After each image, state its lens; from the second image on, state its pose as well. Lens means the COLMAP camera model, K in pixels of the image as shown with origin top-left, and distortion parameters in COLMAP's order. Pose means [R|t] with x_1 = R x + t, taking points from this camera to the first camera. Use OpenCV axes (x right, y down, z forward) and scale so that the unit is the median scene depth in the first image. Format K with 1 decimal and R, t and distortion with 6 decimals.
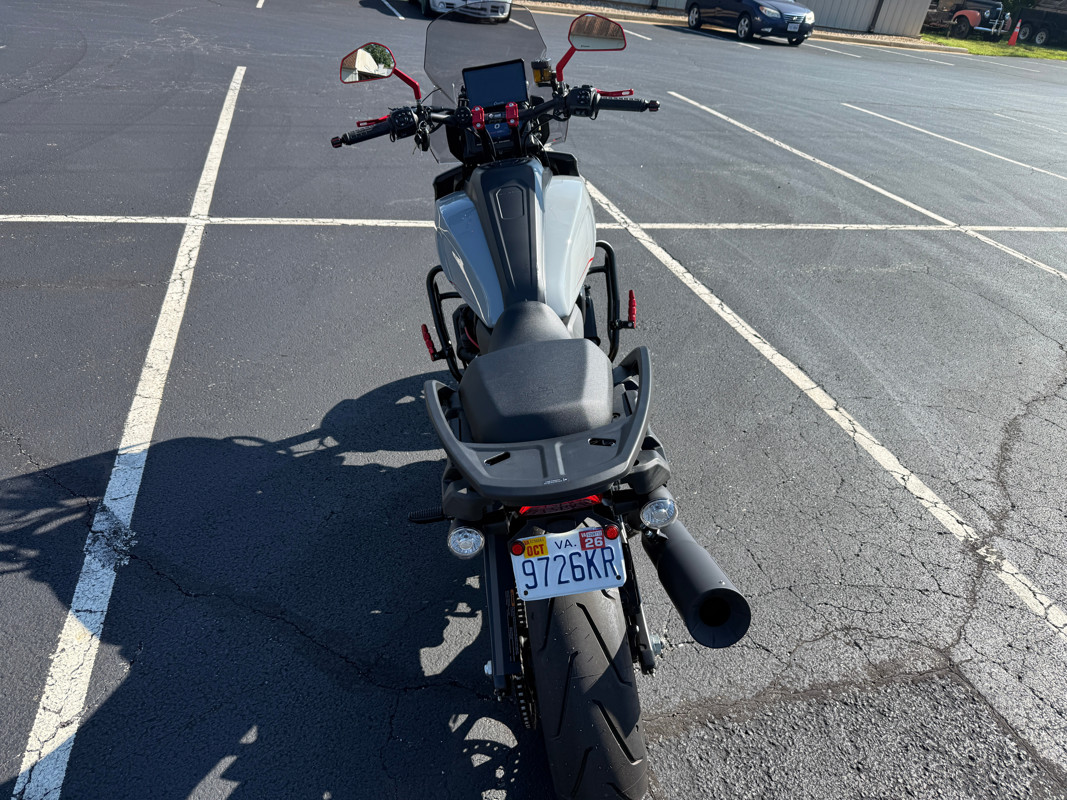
lens RADIAL K [[764.3, 0, 527.1], [0, 764.3, 394.9], [0, 0, 1]] dist [0.055842, -0.075315]
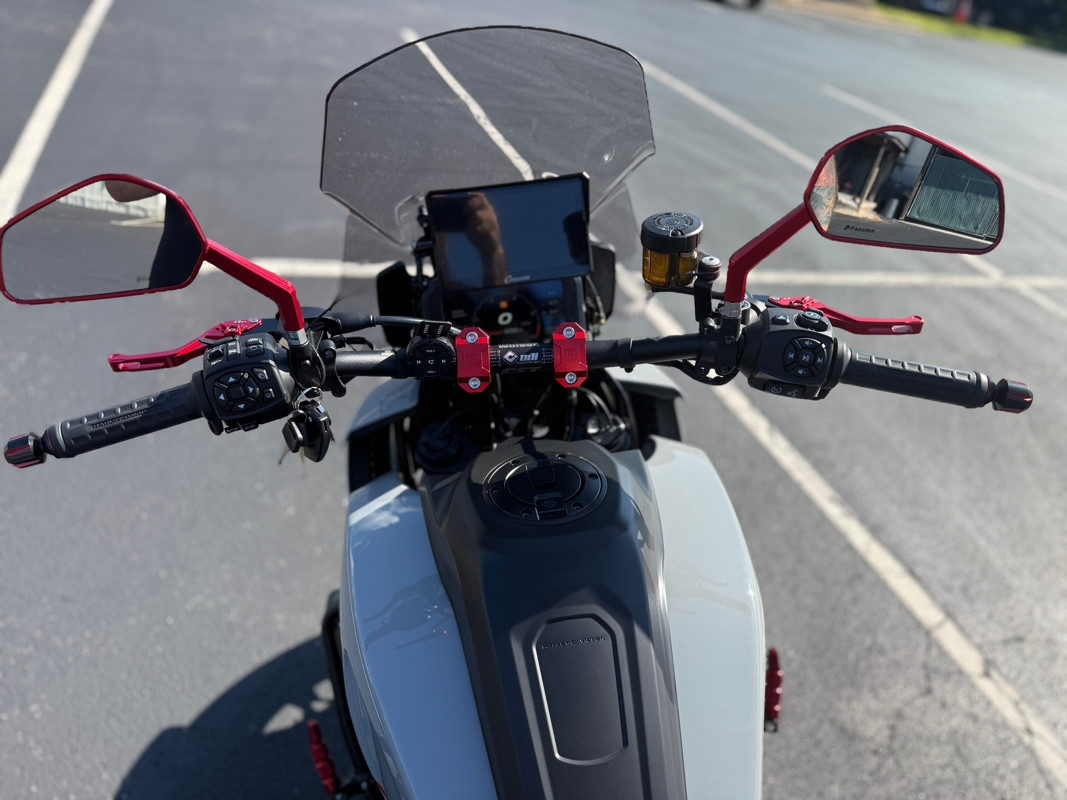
lens RADIAL K [[764.3, 0, 531.5], [0, 764.3, 396.4], [0, 0, 1]] dist [0.055842, -0.075315]
pose [[0.993732, 0.025588, 0.108825, -0.050655], [-0.033127, 0.997132, 0.068047, -0.251171], [-0.106771, -0.071225, 0.991729, 0.442310]]
